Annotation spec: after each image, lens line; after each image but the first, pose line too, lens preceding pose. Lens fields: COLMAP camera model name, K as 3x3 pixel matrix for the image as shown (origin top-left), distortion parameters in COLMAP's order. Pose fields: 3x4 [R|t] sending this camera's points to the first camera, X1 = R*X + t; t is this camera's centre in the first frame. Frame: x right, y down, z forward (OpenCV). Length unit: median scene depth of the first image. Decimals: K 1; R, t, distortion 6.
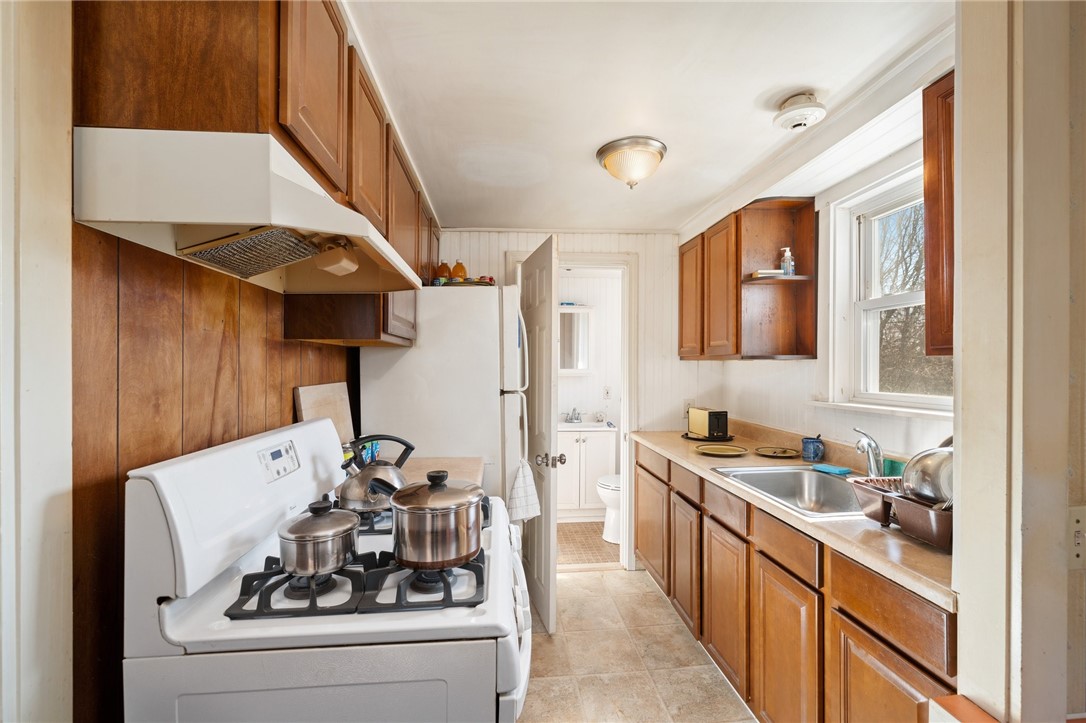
lens RADIAL K [[462.5, 0, 543.0], [0, 462.5, 361.5], [0, 0, 1]] dist [-0.001146, -0.000081]
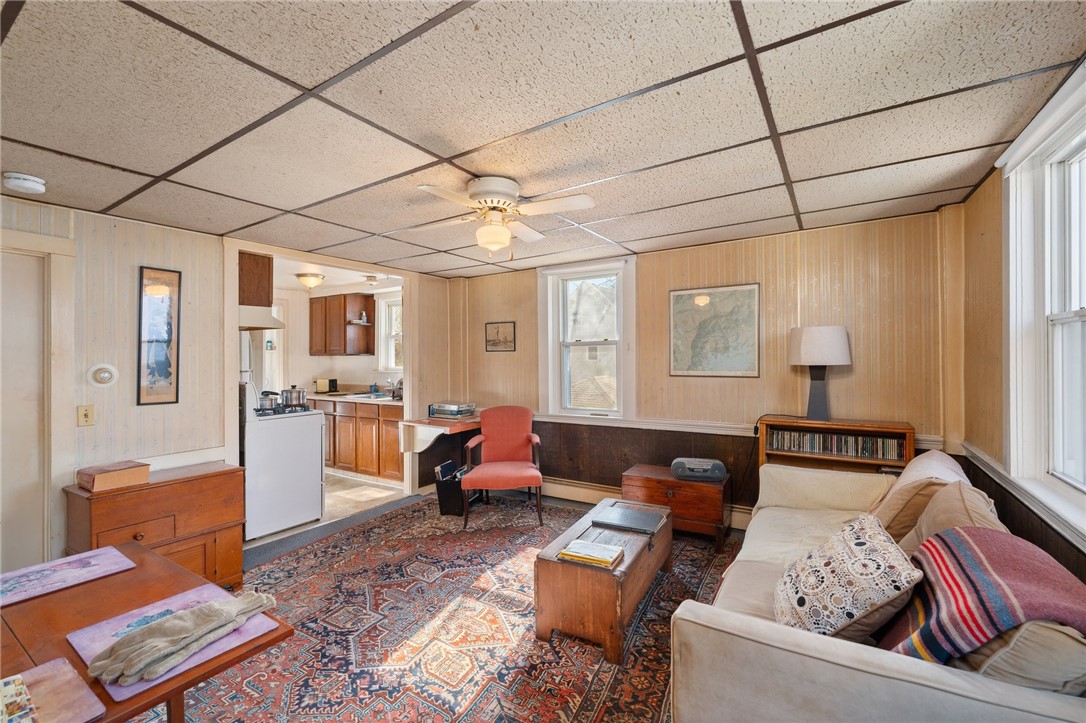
lens RADIAL K [[462.5, 0, 543.0], [0, 462.5, 361.5], [0, 0, 1]] dist [-0.001146, -0.000081]
pose [[0.616005, -0.011698, 0.787655, -0.848157], [-0.000213, 0.999887, 0.015017, -0.010865], [-0.787742, -0.009418, 0.615933, -1.309948]]
